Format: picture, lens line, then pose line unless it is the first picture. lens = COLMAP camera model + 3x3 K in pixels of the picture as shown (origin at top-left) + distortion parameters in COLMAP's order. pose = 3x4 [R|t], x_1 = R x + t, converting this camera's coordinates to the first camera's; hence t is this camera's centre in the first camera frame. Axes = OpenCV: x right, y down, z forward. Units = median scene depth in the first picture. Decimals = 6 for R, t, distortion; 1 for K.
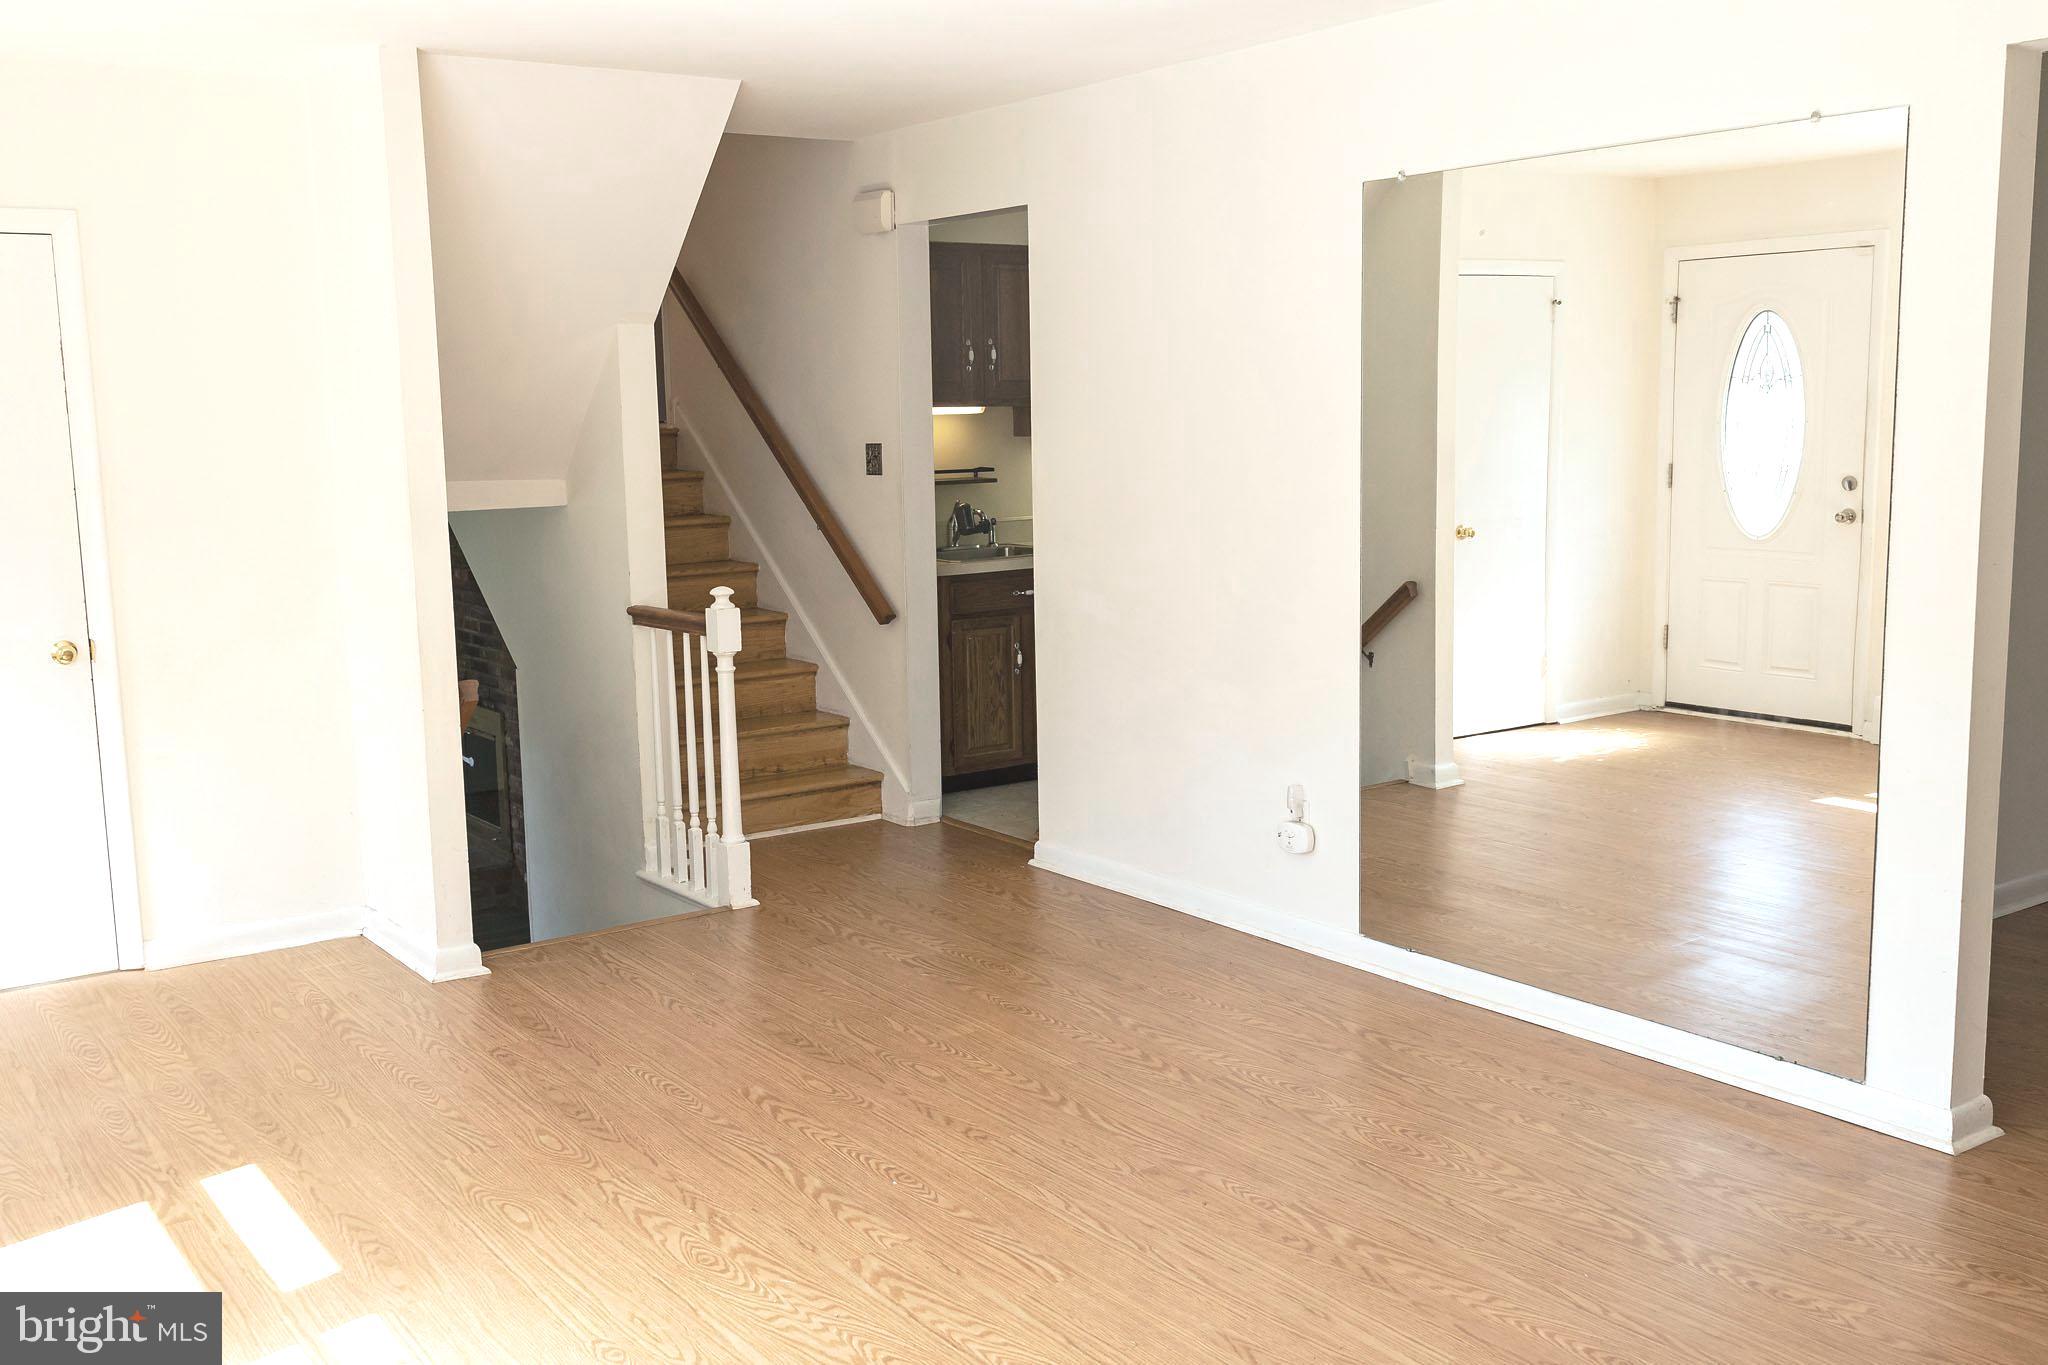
lens RADIAL K [[1986.5, 0, 1024.0], [0, 1986.5, 682.5], [0, 0, 1]] dist [0.003888, 0.001950]
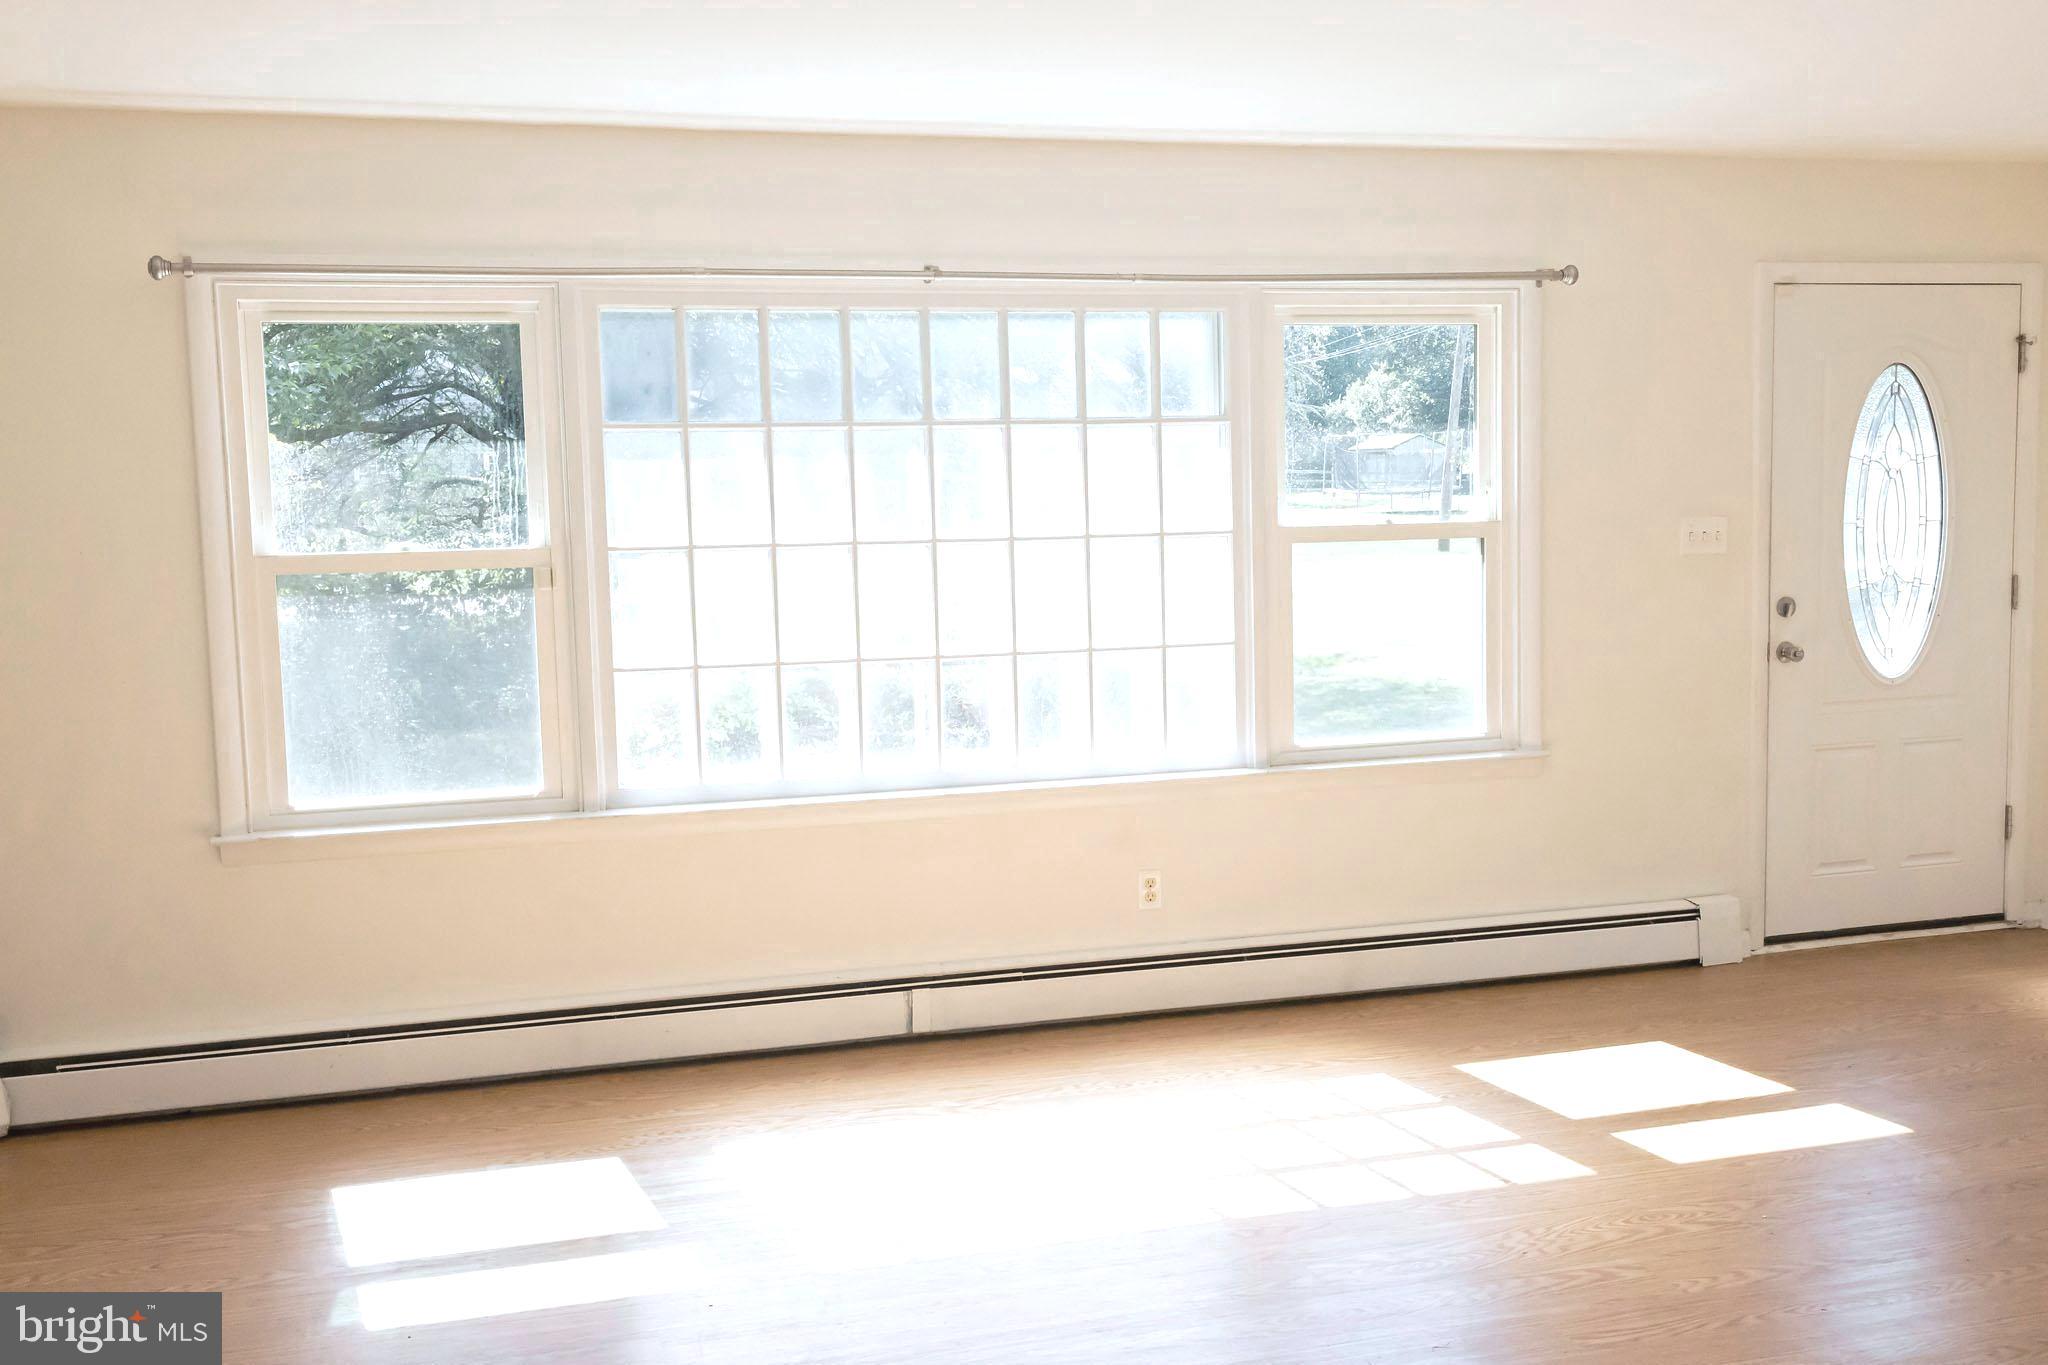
lens RADIAL K [[2018.4, 0, 1024.0], [0, 2018.4, 682.5], [0, 0, 1]] dist [0.000709, 0.009748]
pose [[-0.311271, 0.126172, -0.941908, 1.018178], [-0.111316, 0.979483, 0.167992, -0.165899], [0.943779, 0.157141, -0.290839, 0.966803]]
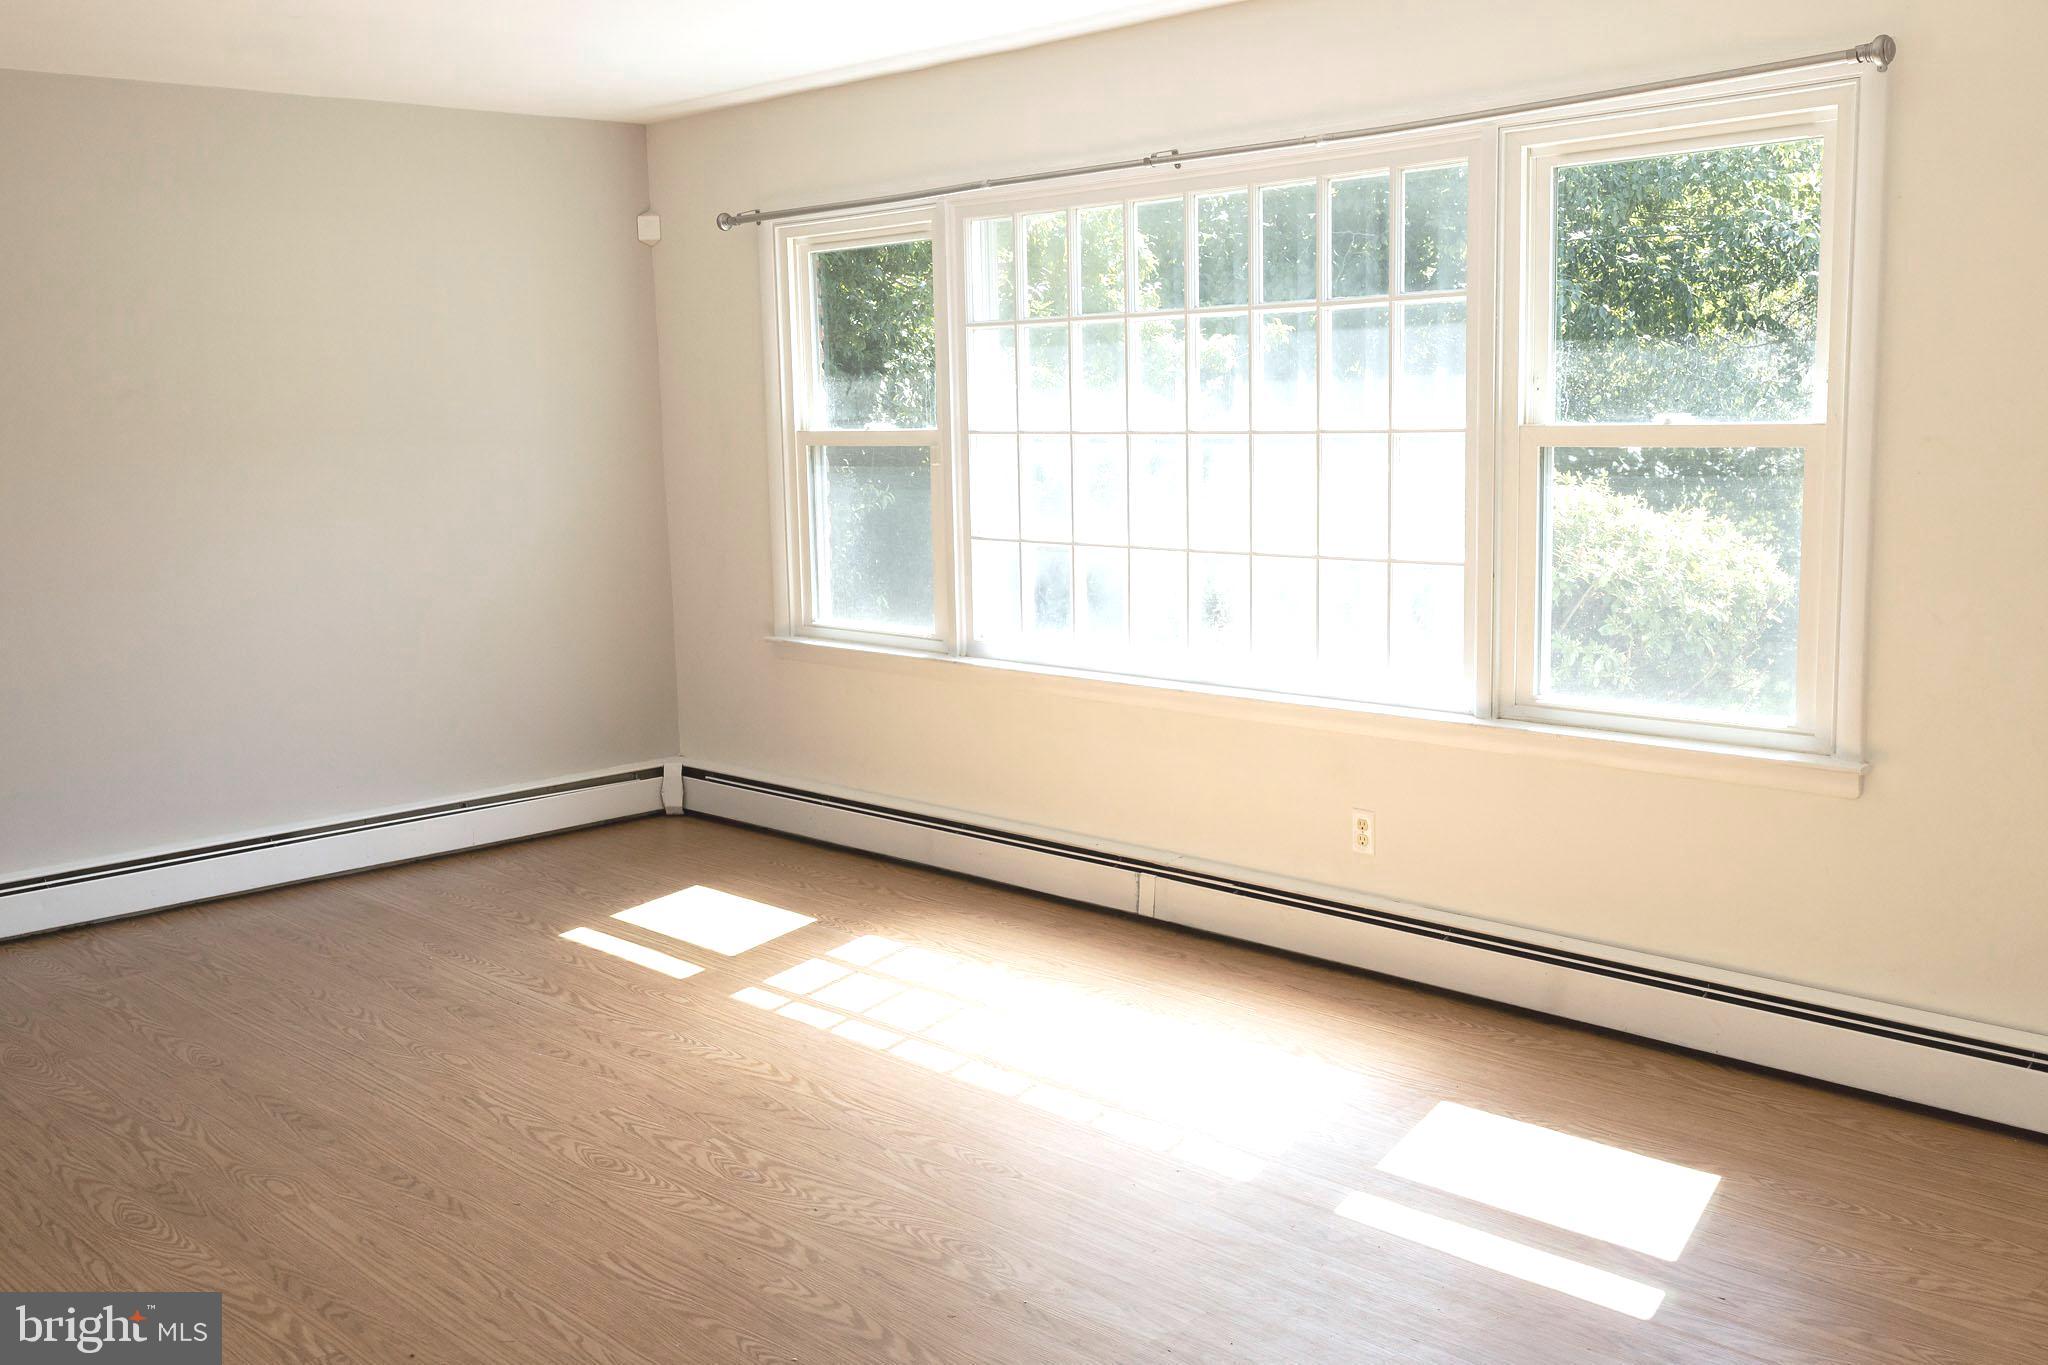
lens RADIAL K [[1986.5, 0, 1024.0], [0, 1986.5, 682.5], [0, 0, 1]] dist [0.003888, 0.001950]
pose [[-0.987465, 0.070408, -0.141262, -0.069502], [0.026873, 0.956921, 0.289101, -0.260227], [0.155532, 0.281681, -0.946819, 1.881230]]
